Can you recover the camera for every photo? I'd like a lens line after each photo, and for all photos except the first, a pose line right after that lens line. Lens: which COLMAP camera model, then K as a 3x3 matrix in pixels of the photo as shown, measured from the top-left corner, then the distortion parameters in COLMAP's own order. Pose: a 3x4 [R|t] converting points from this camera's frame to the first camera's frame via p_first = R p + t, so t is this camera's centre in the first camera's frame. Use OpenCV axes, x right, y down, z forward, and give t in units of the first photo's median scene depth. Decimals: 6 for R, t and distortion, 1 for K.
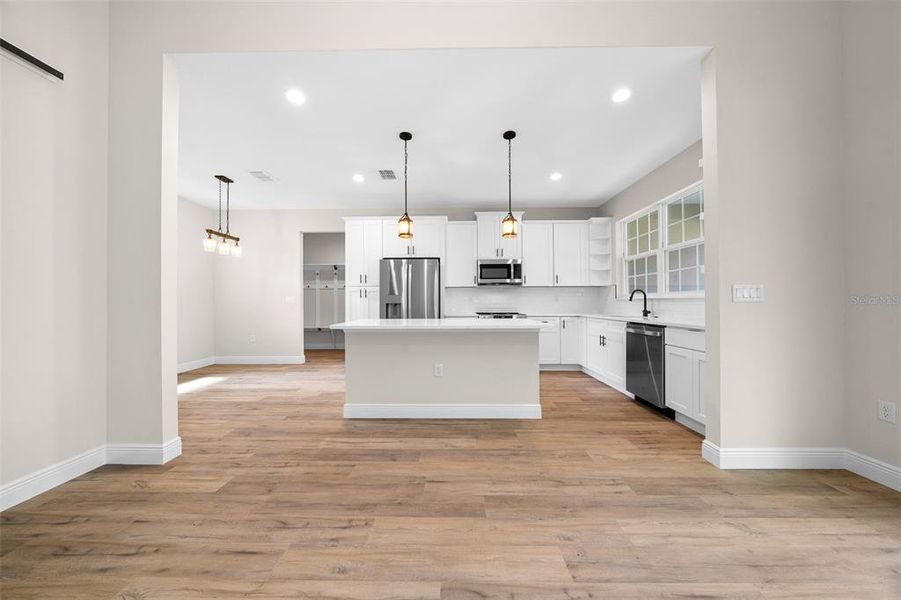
lens RADIAL K [[306.7, 0, 447.3], [0, 306.7, 298.9], [0, 0, 1]] dist [-0.008320, 0.000921]
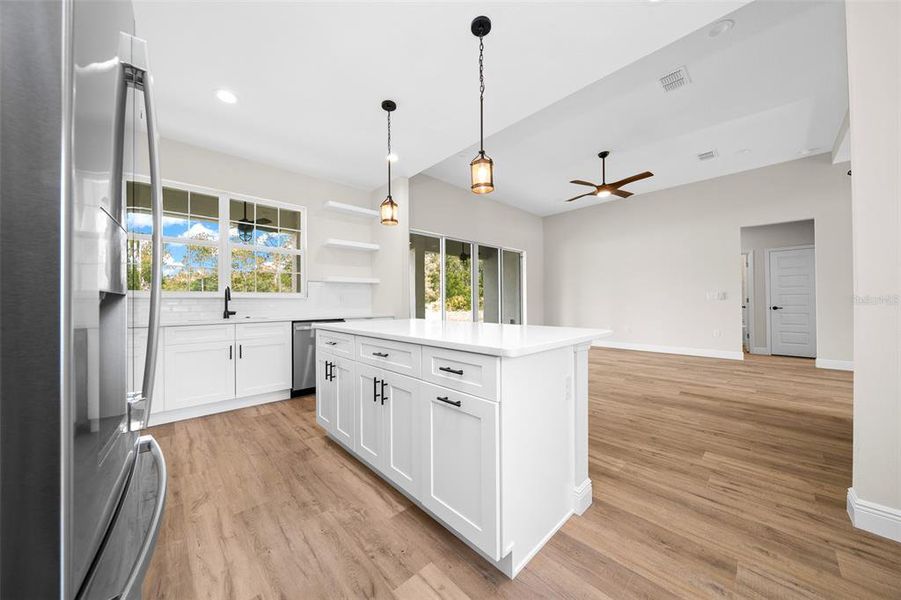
lens RADIAL K [[306.7, 0, 451.0], [0, 306.7, 298.7], [0, 0, 1]] dist [-0.008320, 0.000921]
pose [[-0.703451, 0.016932, 0.710542, -0.343732], [0.001201, 0.999743, -0.022635, 0.018396], [-0.710743, -0.015069, -0.703291, 0.967596]]
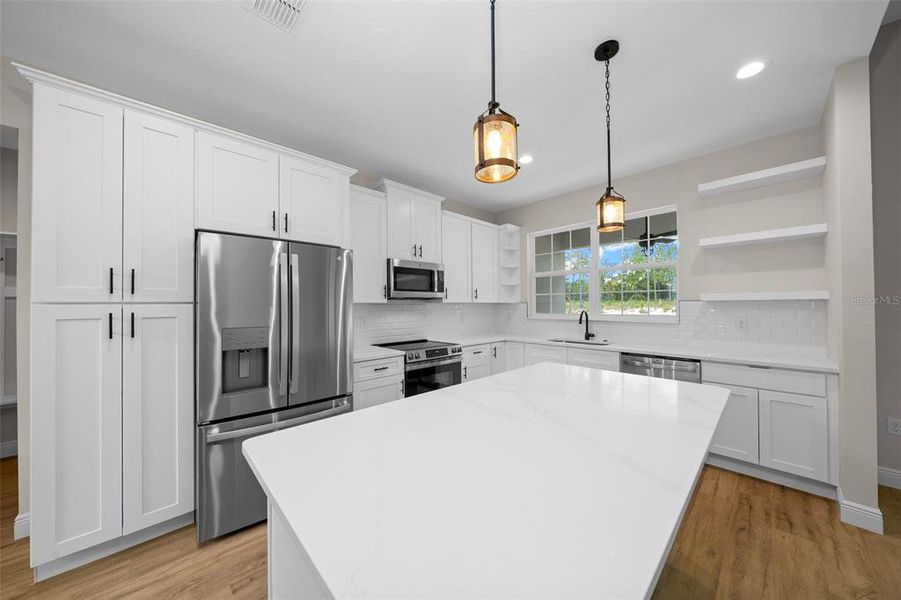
lens RADIAL K [[306.7, 0, 448.0], [0, 306.7, 300.2], [0, 0, 1]] dist [-0.008320, 0.000921]
pose [[0.714112, 0.009882, 0.699962, -0.260291], [-0.004934, 0.999947, -0.009084, -0.044374], [-0.700014, 0.003033, 0.714123, 0.527112]]
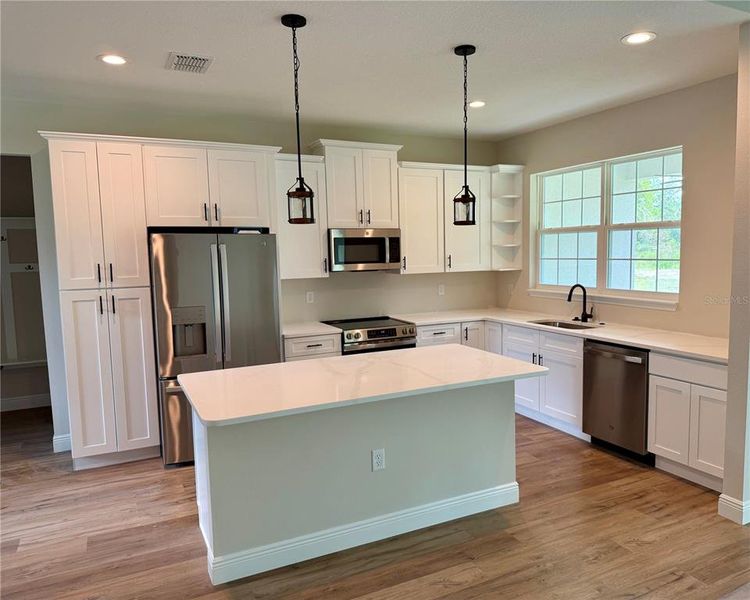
lens RADIAL K [[561.9, 0, 399.4], [0, 561.9, 302.8], [0, 0, 1]] dist [0.036127, -0.063347]
pose [[0.881314, -0.057361, 0.469037, -0.294889], [0.009059, 0.994473, 0.104599, -0.108793], [-0.472445, -0.087935, 0.876963, 0.040493]]
